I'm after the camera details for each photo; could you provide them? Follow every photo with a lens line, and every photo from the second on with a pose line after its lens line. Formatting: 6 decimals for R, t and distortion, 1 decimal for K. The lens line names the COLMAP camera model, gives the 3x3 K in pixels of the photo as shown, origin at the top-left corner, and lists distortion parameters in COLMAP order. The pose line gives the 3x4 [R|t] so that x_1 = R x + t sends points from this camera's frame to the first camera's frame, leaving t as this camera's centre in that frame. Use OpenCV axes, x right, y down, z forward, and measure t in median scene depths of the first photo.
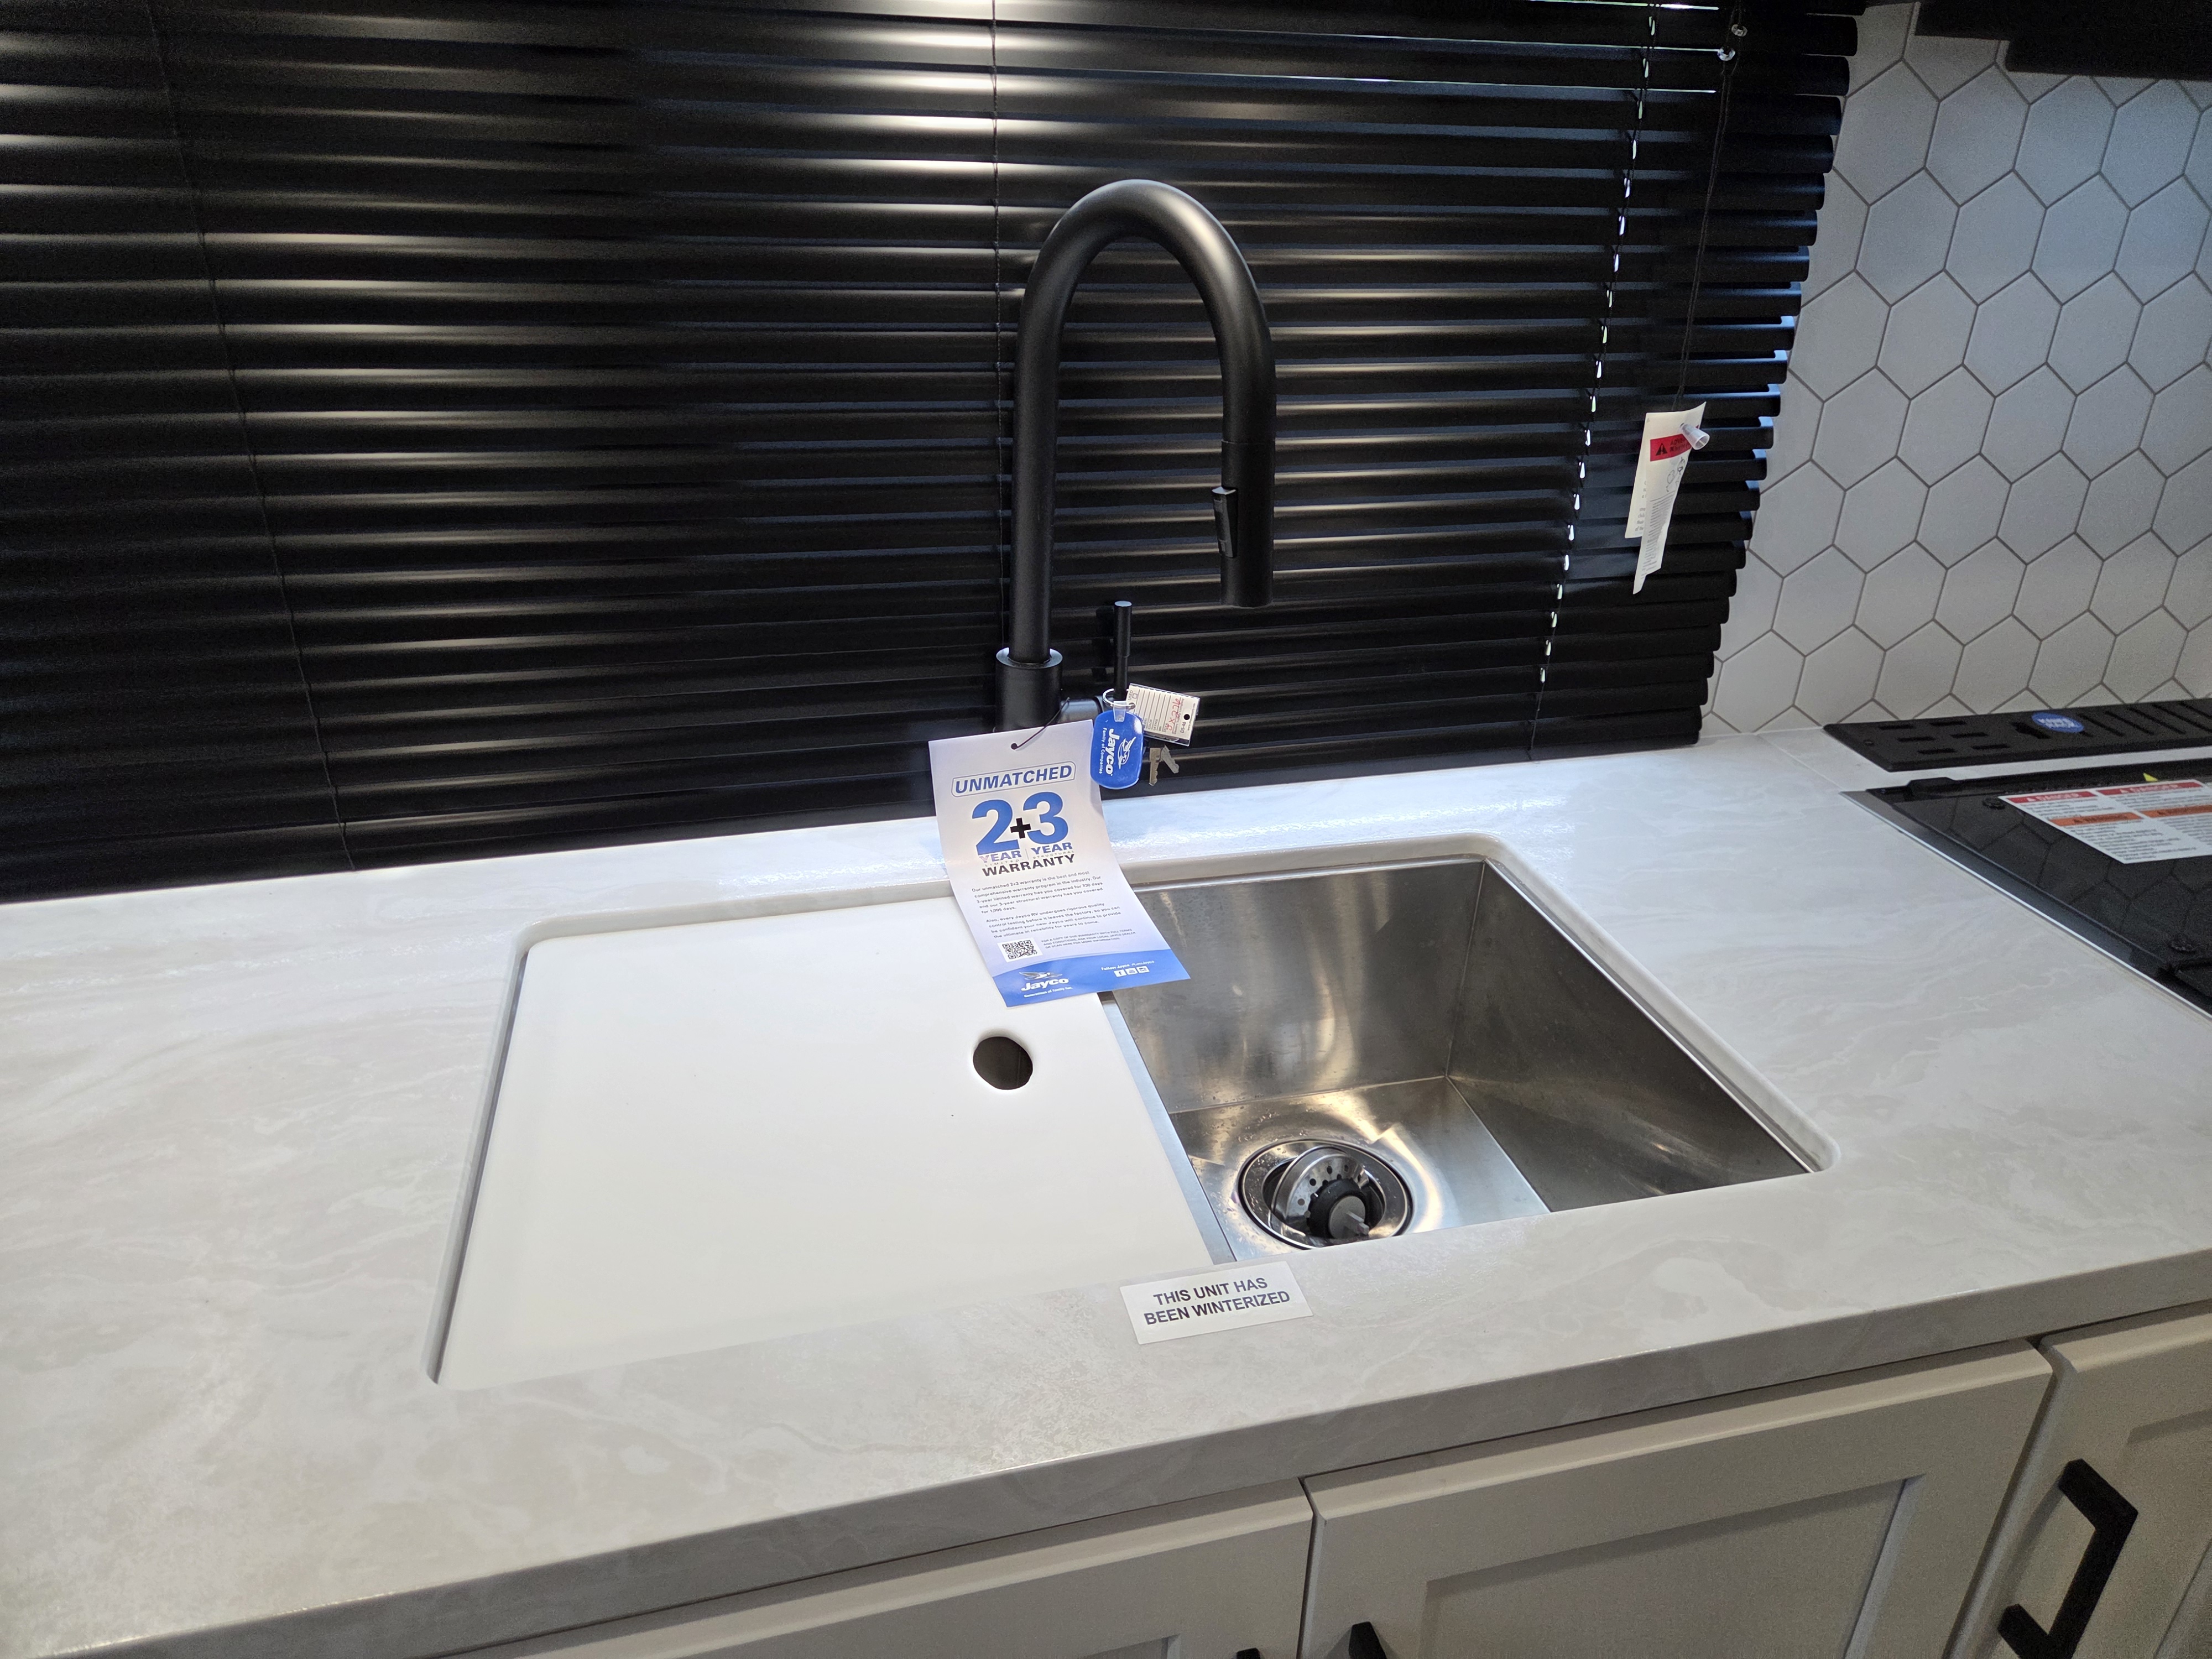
lens RADIAL K [[1493.8, 0, 1109.8], [0, 1493.8, 825.4], [0, 0, 1]] dist [0.061656, -0.058492]
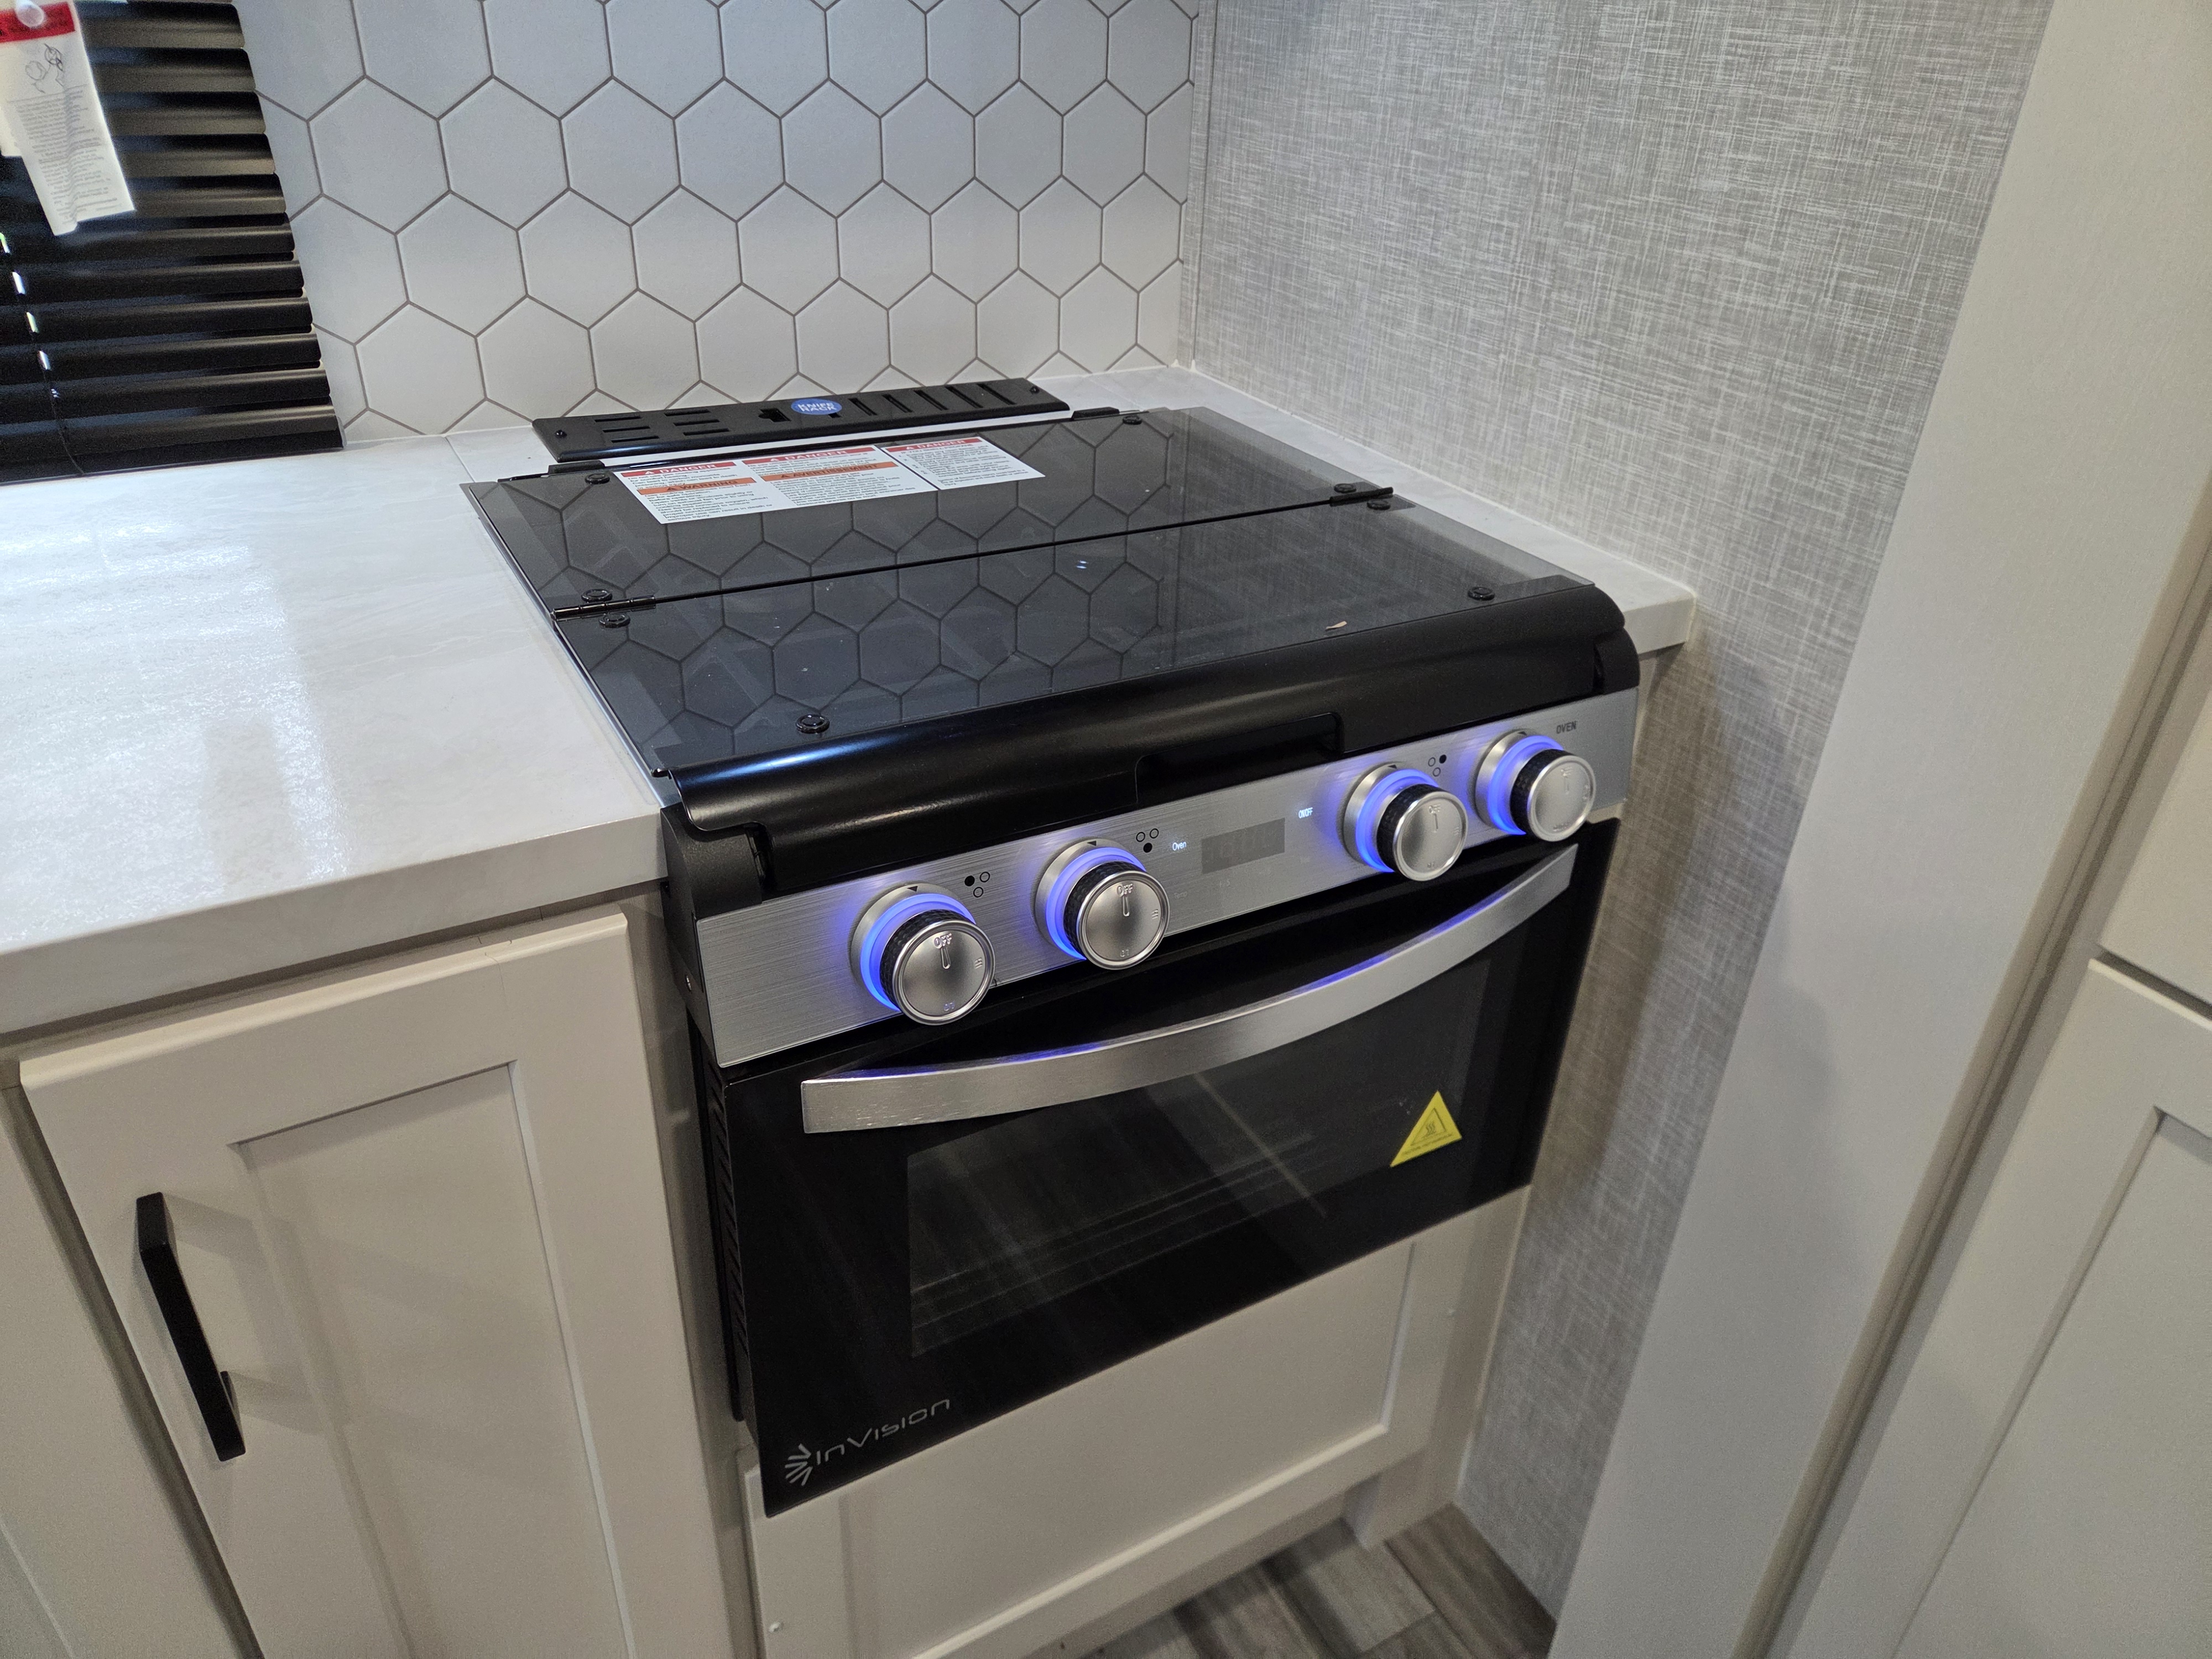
lens RADIAL K [[1493.8, 0, 1089.0], [0, 1493.8, 796.5], [0, 0, 1]] dist [0.061656, -0.058492]
pose [[0.968488, -0.121810, 0.217242, 0.573458], [0.106411, 0.990995, 0.081271, 0.113579], [-0.225186, -0.055593, 0.972729, 0.061452]]
